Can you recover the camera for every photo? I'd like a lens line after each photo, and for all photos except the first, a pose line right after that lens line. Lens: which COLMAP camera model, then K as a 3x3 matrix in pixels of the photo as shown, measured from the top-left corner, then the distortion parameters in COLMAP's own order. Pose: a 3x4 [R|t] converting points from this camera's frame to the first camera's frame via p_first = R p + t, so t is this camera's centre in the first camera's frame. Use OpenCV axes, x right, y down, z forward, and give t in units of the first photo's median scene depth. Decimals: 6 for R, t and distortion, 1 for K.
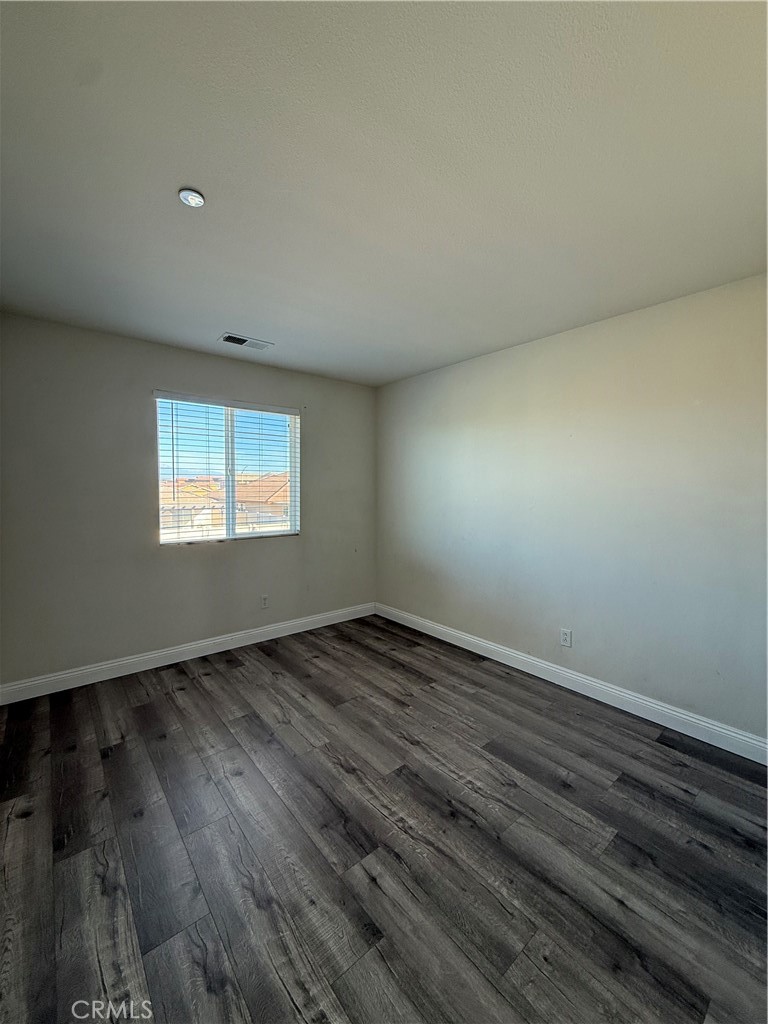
lens RADIAL K [[407.1, 0, 377.9], [0, 407.1, 517.0], [0, 0, 1]] dist [-0.000855, -0.000394]
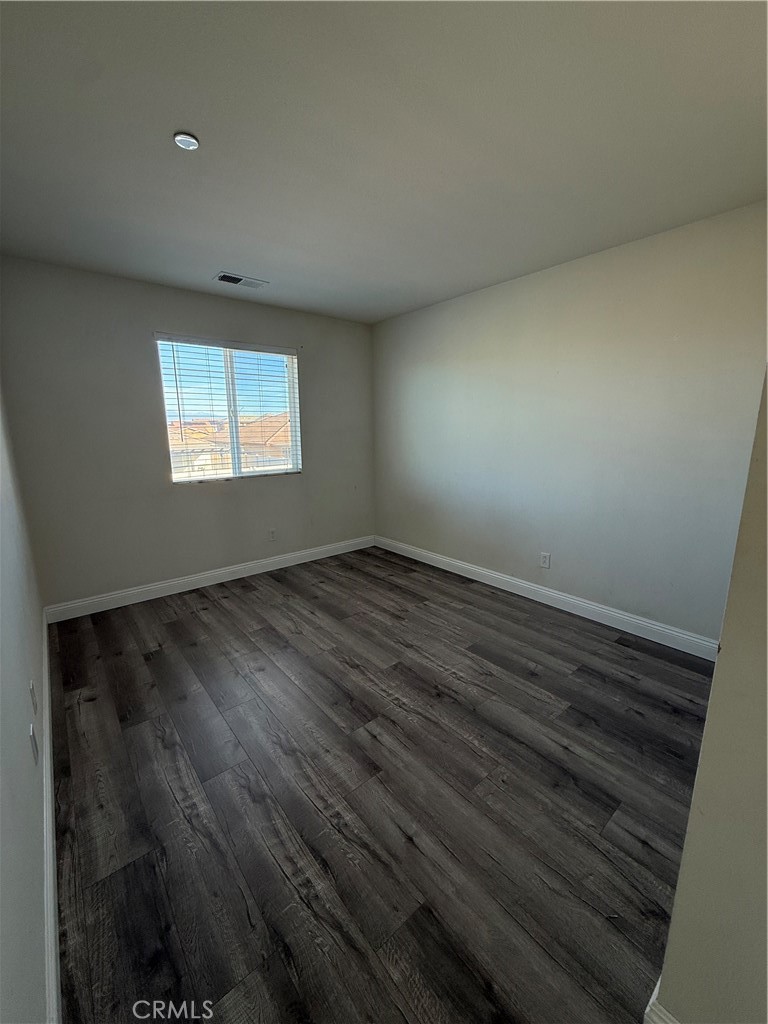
lens RADIAL K [[407.1, 0, 381.8], [0, 407.1, 515.1], [0, 0, 1]] dist [-0.000855, -0.000394]
pose [[0.999814, -0.017644, 0.007732, 0.010776], [0.016413, 0.990354, 0.137588, 0.018105], [-0.010085, -0.137435, 0.990459, -0.123350]]
